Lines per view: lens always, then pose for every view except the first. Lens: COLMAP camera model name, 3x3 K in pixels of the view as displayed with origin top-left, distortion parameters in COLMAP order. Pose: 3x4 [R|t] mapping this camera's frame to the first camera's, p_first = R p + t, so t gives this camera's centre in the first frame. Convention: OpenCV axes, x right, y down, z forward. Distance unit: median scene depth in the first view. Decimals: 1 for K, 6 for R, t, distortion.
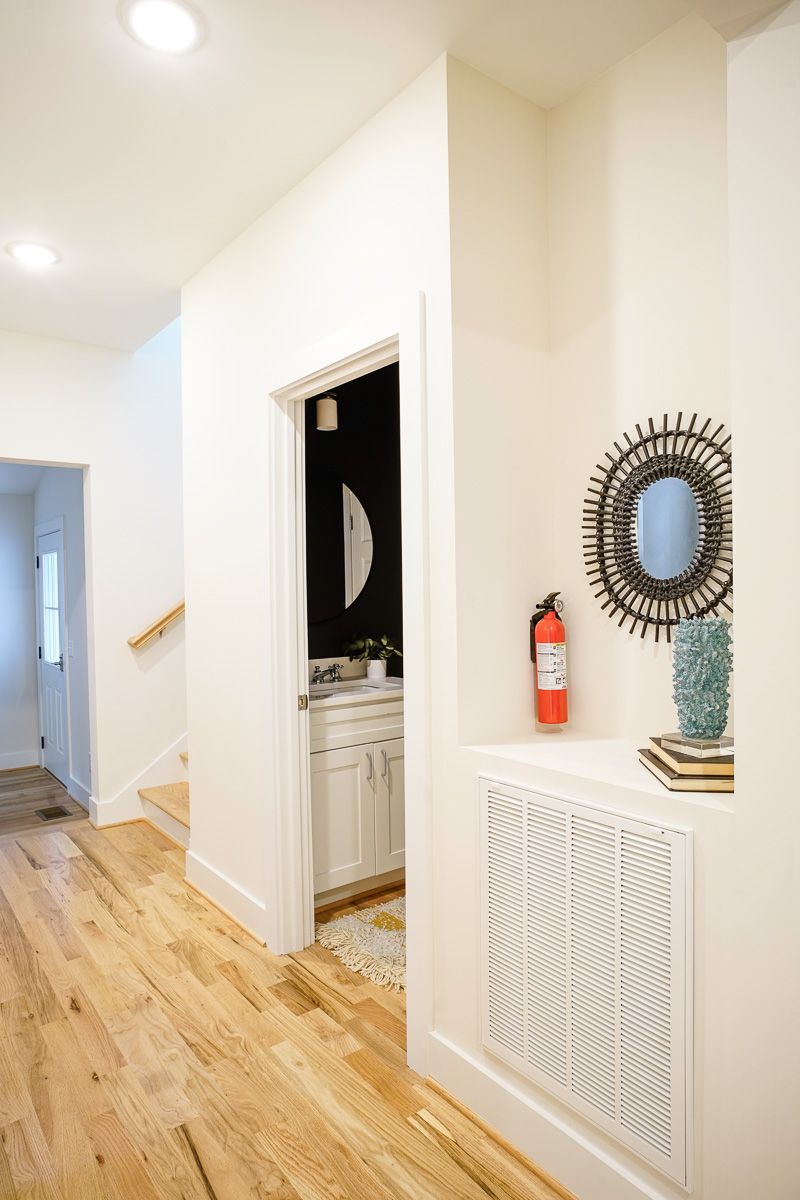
lens RADIAL K [[716.9, 0, 401.1], [0, 716.9, 598.7], [0, 0, 1]] dist [-0.023740, 0.007575]
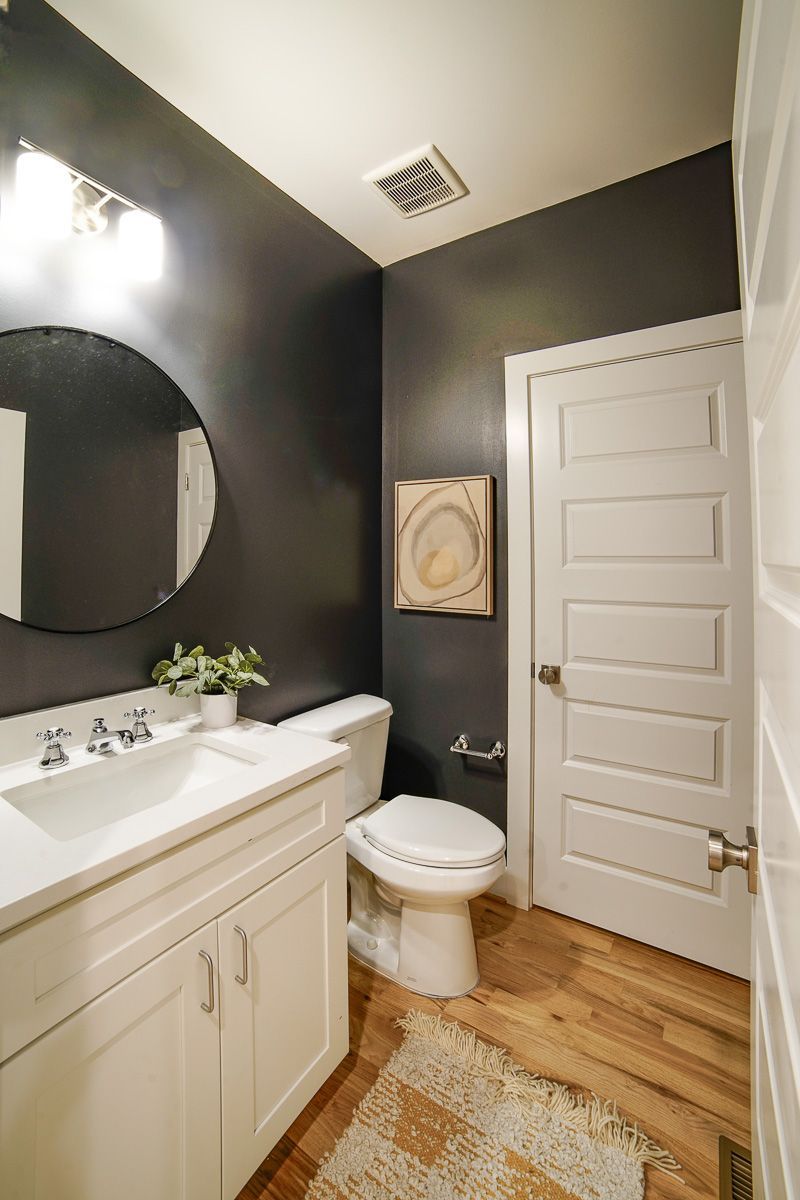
lens RADIAL K [[716.9, 0, 399.7], [0, 716.9, 599.4], [0, 0, 1]] dist [-0.023740, 0.007575]
pose [[0.977508, -0.016825, 0.210227, -0.013823], [0.007459, 0.998947, 0.045268, -0.009574], [-0.210768, -0.042681, 0.976604, 0.447983]]
